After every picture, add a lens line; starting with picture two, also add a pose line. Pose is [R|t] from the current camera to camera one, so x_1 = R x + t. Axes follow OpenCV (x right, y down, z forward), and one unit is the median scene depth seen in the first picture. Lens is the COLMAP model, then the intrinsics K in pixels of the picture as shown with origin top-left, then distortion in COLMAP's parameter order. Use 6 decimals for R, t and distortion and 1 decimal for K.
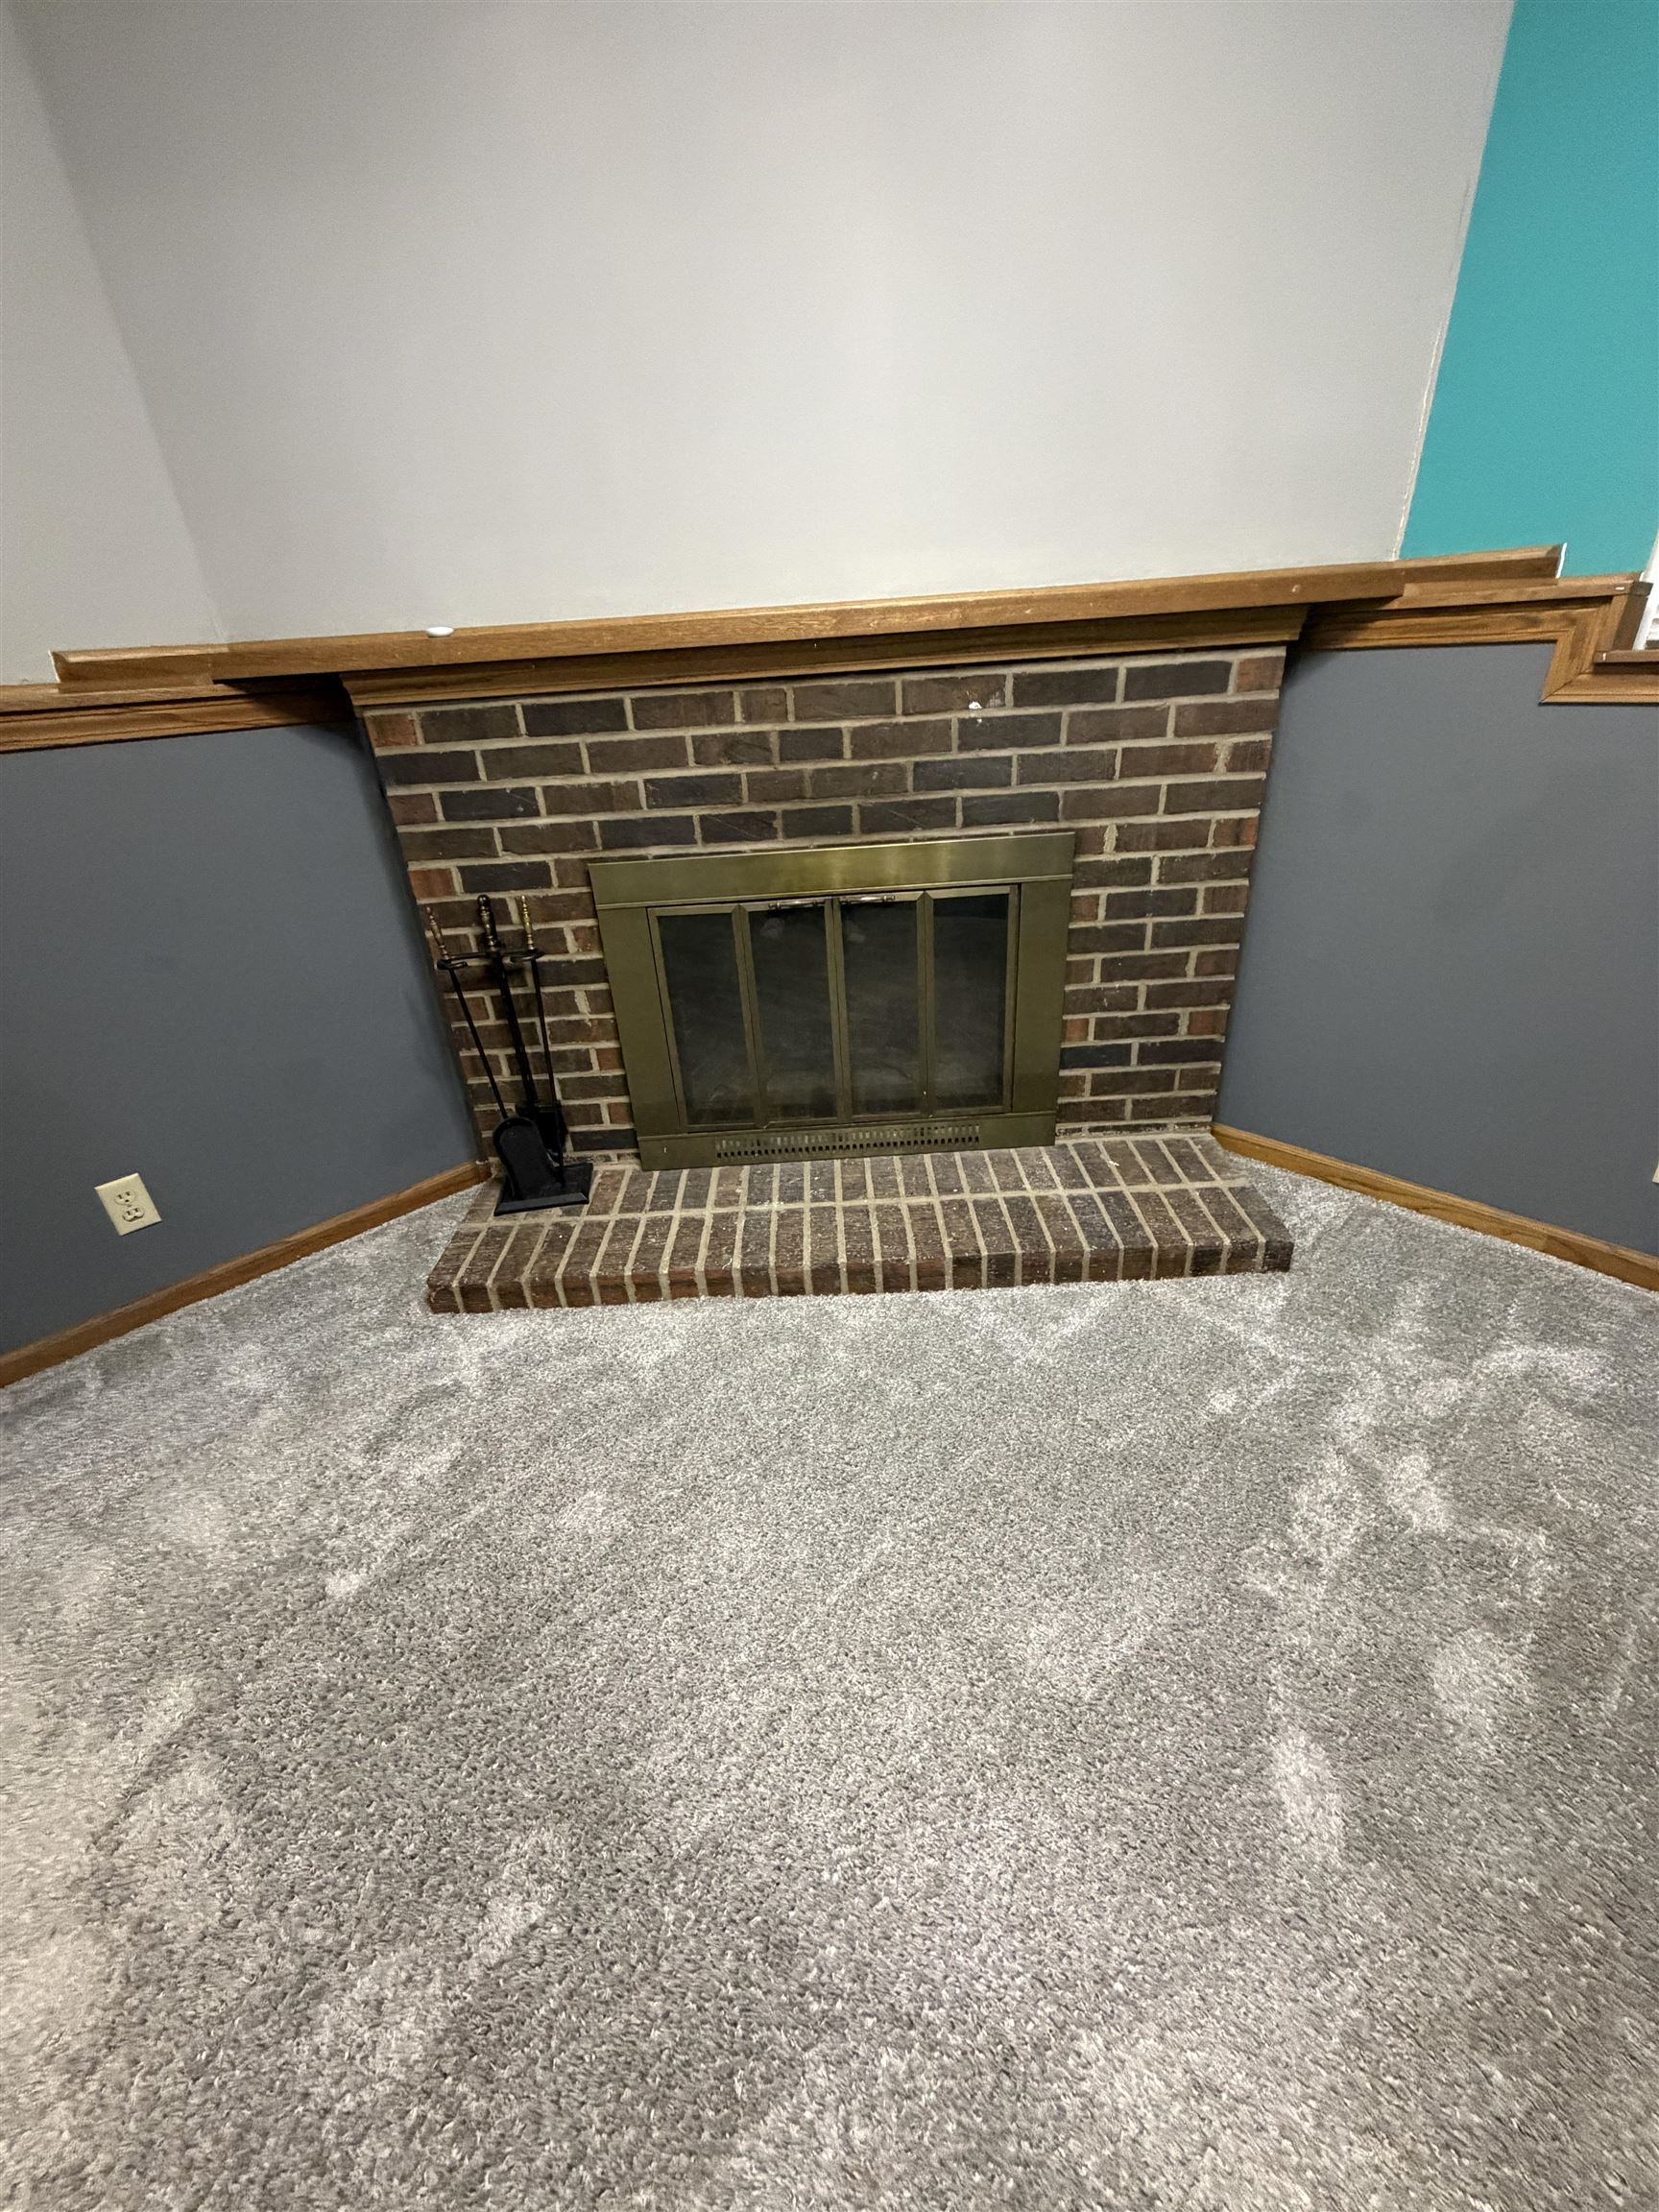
lens RADIAL K [[880.5, 0, 819.4], [0, 880.5, 1100.9], [0, 0, 1]] dist [-0.002037, -0.000401]
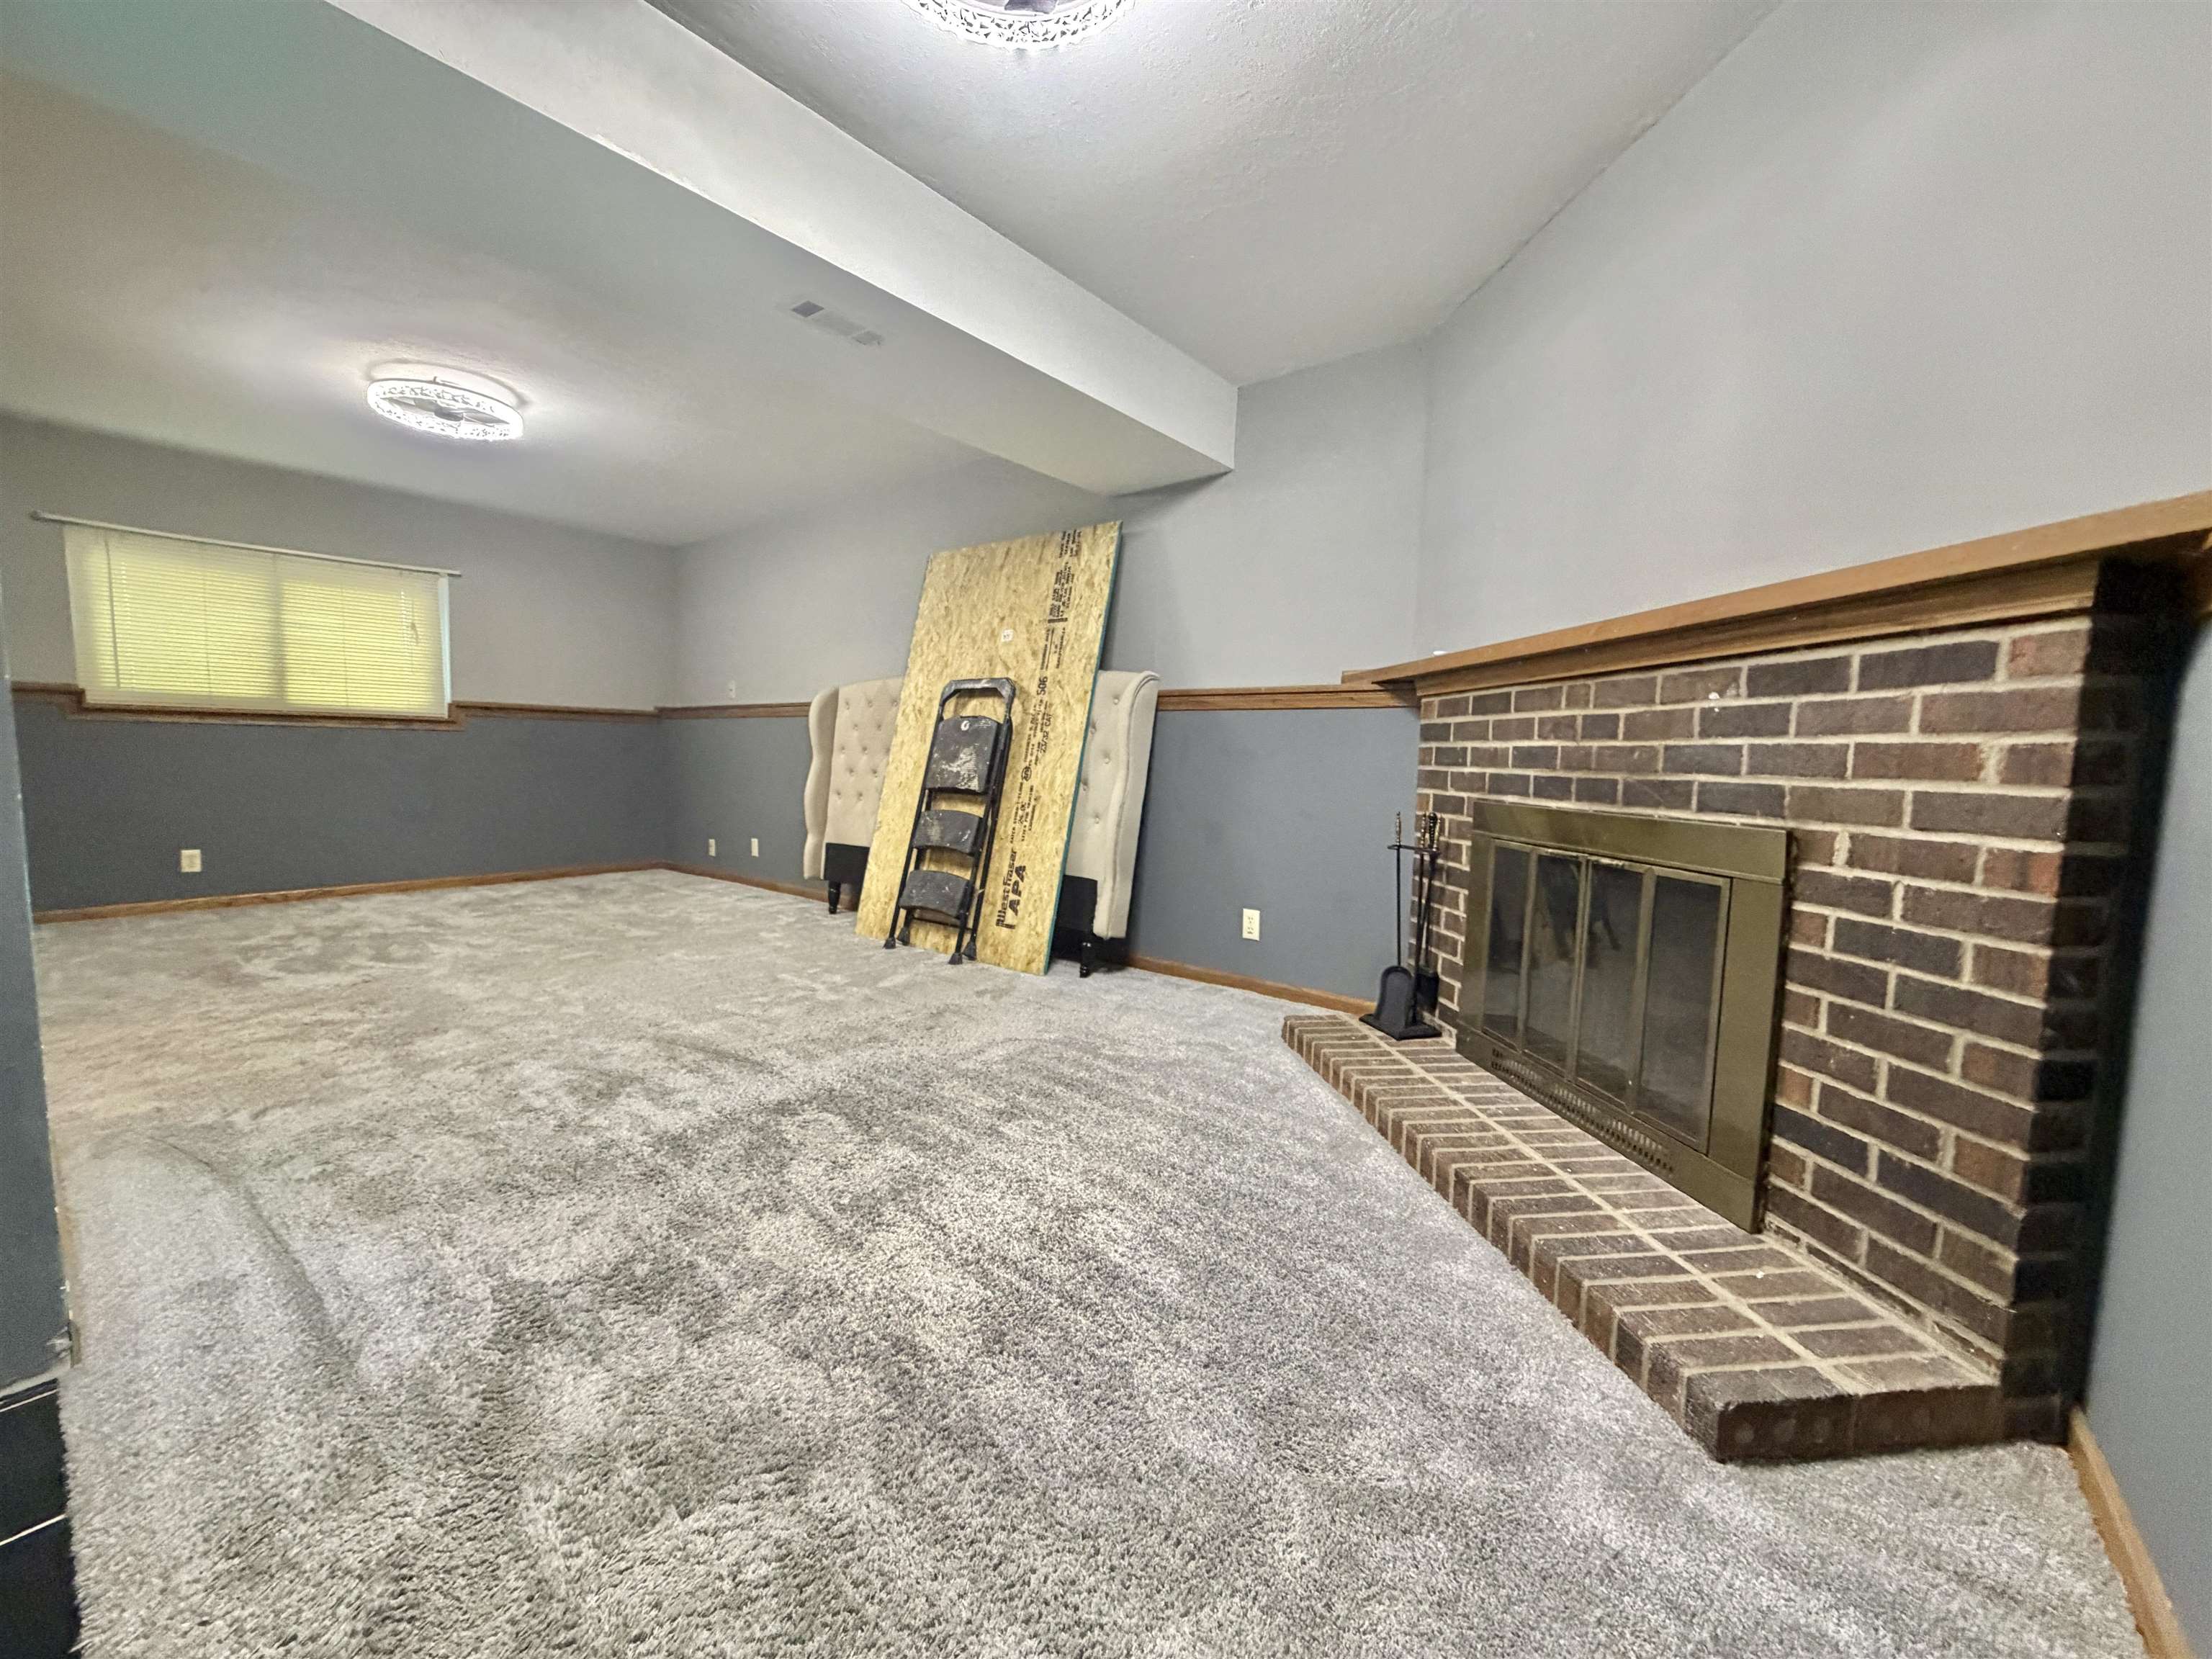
lens RADIAL K [[880.5, 0, 1098.3], [0, 880.5, 834.9], [0, 0, 1]] dist [-0.002037, -0.000401]
pose [[0.120217, 0.153894, -0.980747, 1.041586], [-0.483294, 0.872013, 0.077591, -0.042498], [0.867165, 0.464661, 0.179207, 0.260295]]
